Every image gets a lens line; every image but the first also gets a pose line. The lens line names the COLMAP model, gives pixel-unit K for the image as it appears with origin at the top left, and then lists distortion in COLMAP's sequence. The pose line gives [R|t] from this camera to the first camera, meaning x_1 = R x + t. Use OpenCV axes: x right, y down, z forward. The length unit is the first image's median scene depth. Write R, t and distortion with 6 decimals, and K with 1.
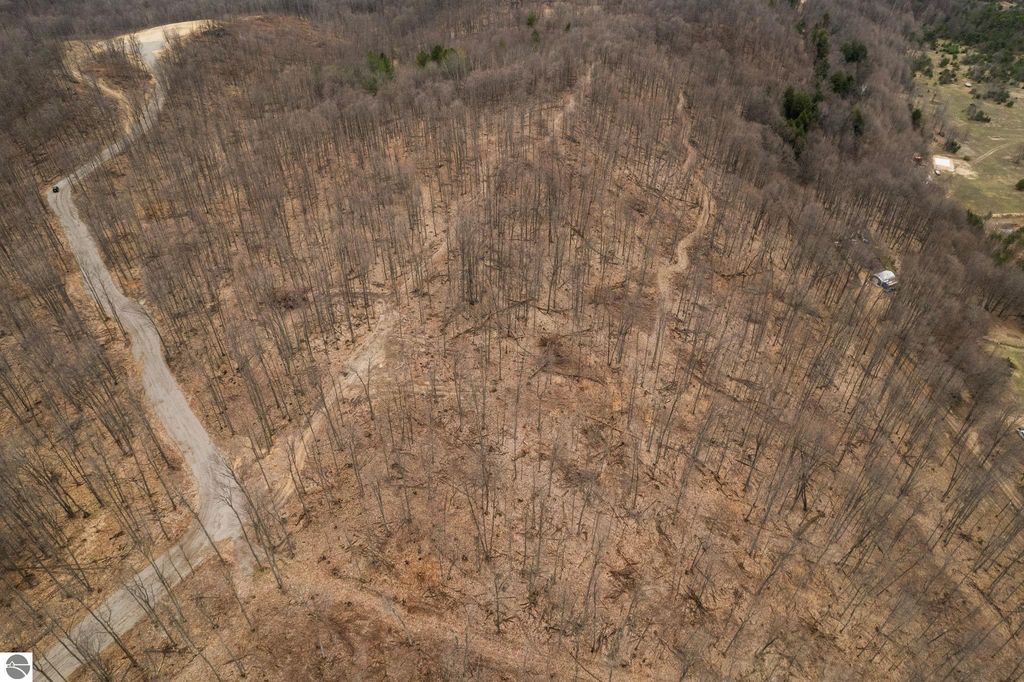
lens RADIAL K [[672.3, 0, 517.3], [0, 672.3, 339.7], [0, 0, 1]] dist [-0.078518, 0.080181]
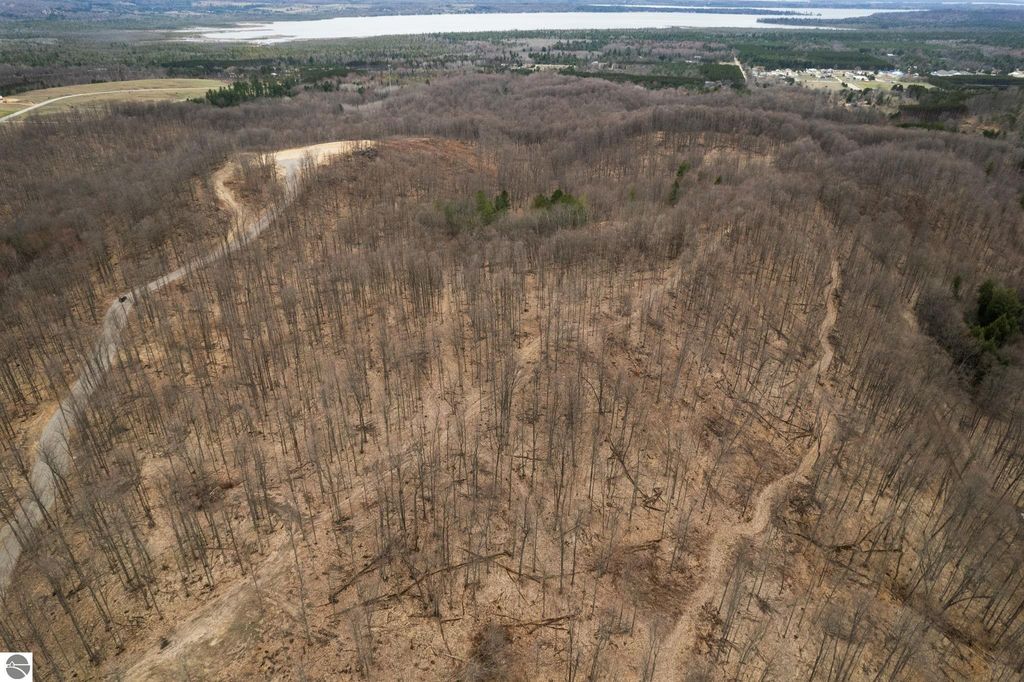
lens RADIAL K [[672.3, 0, 517.3], [0, 672.3, 339.7], [0, 0, 1]] dist [-0.078518, 0.080181]
pose [[0.950961, 0.151442, -0.269701, 0.159038], [-0.193174, 0.971768, -0.135465, -0.155052], [0.241572, 0.180921, 0.953368, 0.209919]]
